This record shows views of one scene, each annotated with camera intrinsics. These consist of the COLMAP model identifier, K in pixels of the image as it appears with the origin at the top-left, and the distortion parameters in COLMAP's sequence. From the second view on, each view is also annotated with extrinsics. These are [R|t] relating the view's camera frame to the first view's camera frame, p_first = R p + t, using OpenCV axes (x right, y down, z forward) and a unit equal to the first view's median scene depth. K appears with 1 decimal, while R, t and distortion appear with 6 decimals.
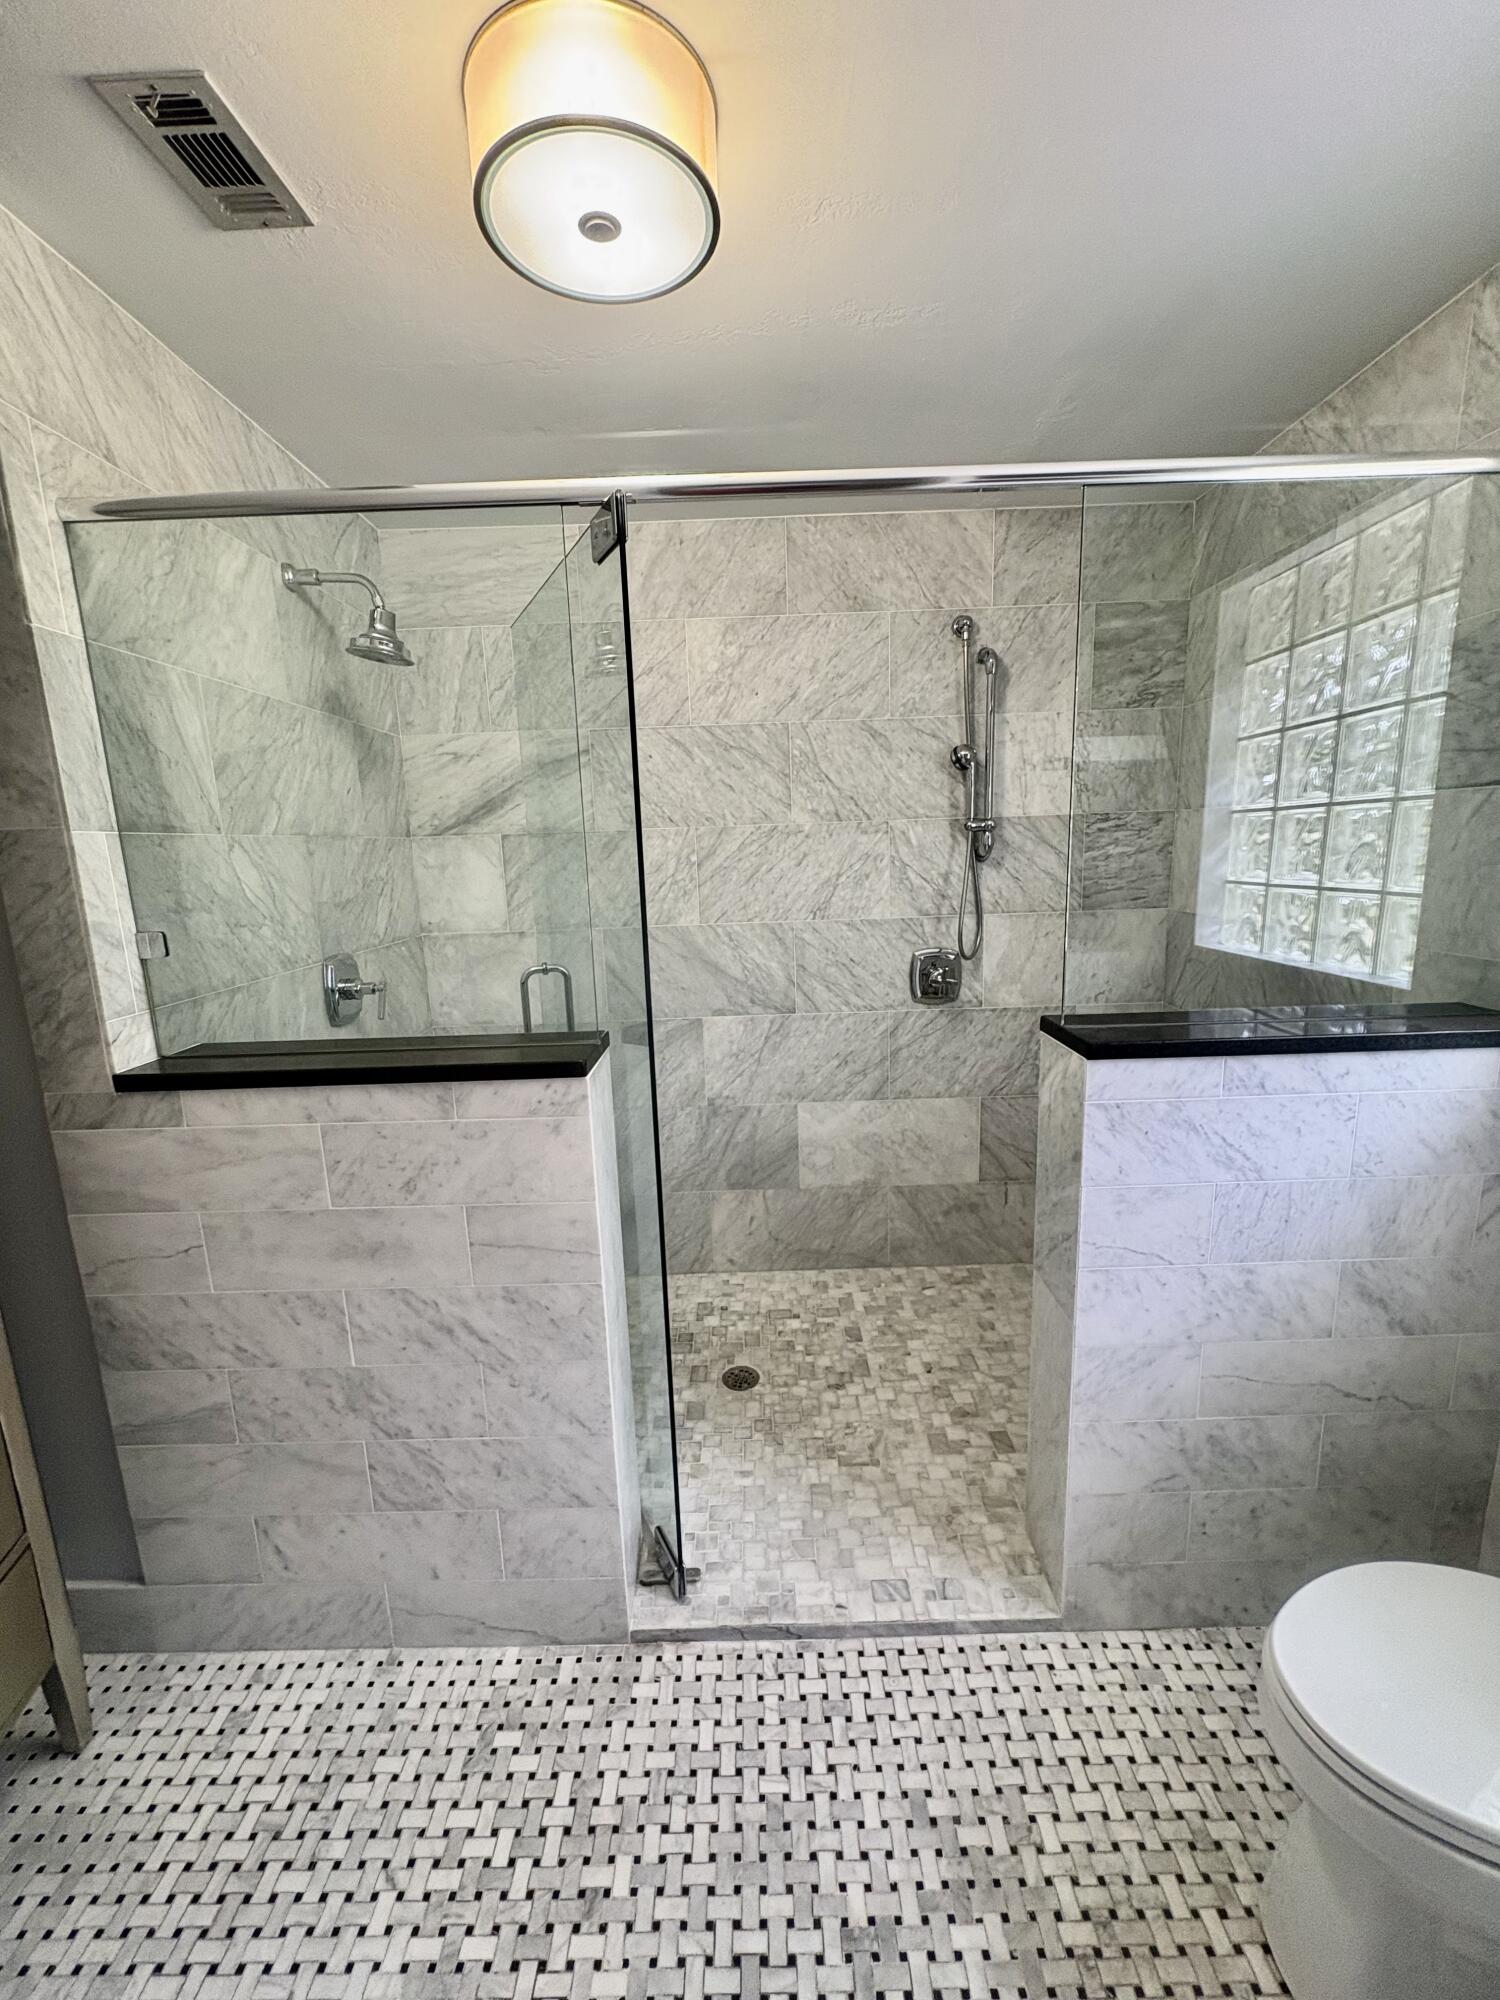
lens RADIAL K [[802.2, 0, 749.6], [0, 802.2, 1001.6], [0, 0, 1]] dist [0.000280, 0.000015]
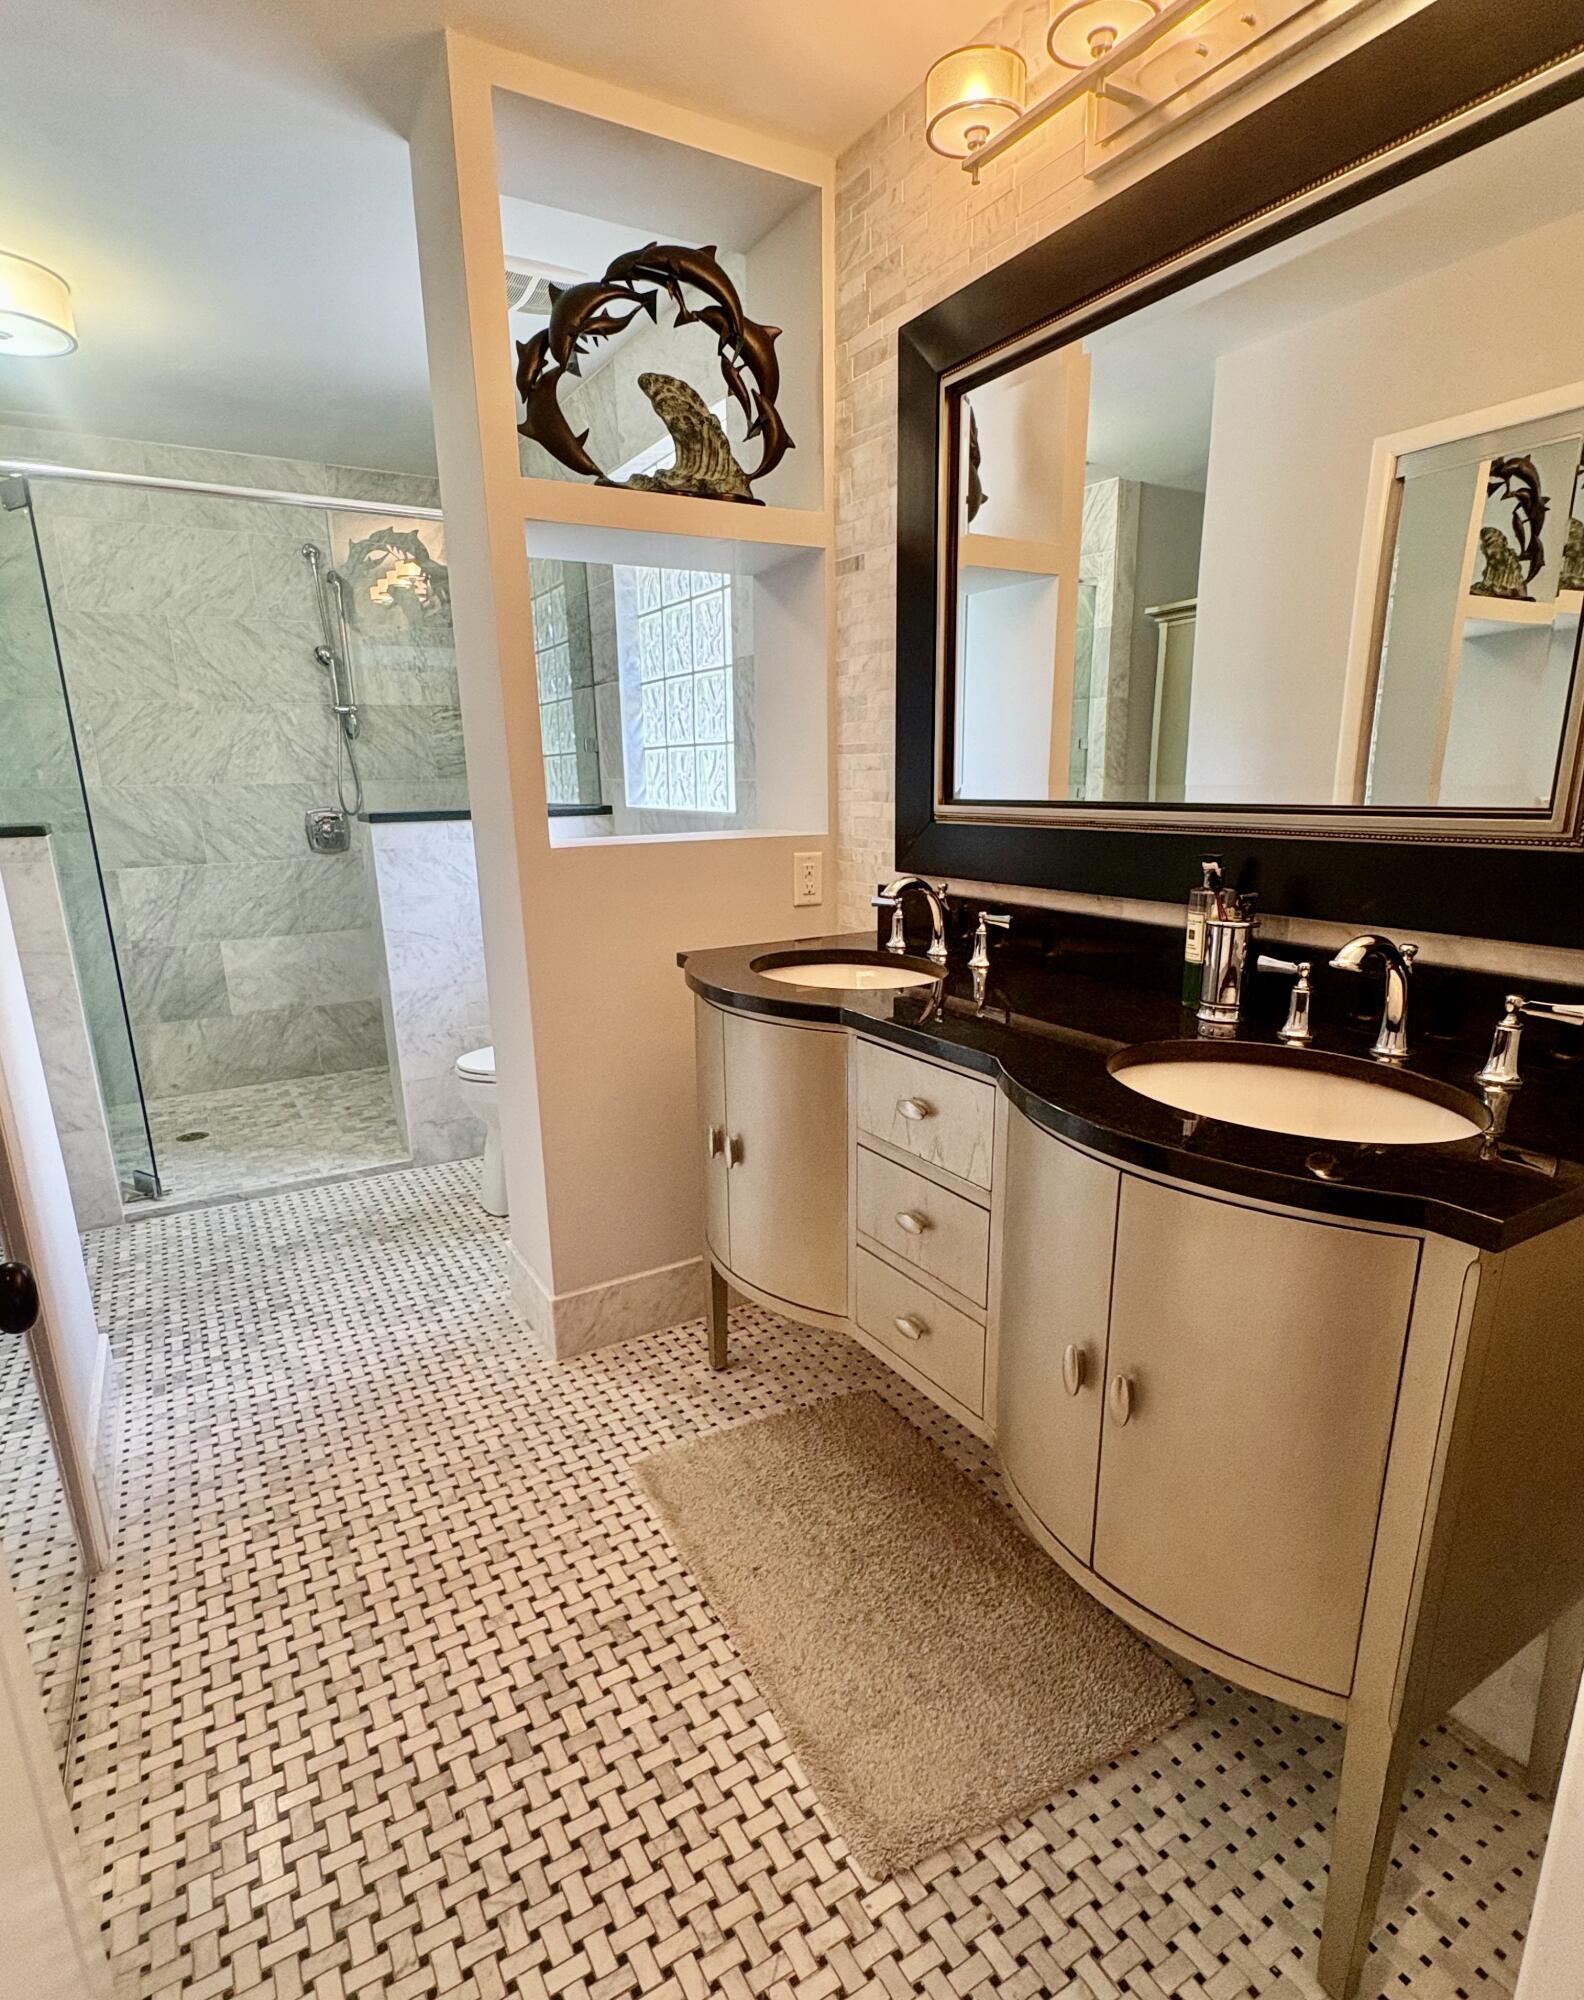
lens RADIAL K [[1047.3, 0, 793.2], [0, 1047.3, 1059.2], [0, 0, 1]] dist [-0.001708, -0.000221]
pose [[0.857234, -0.117862, 0.501257, -0.010966], [0.085599, 0.992525, 0.086986, 0.251824], [-0.507762, -0.031660, 0.860915, -0.831598]]
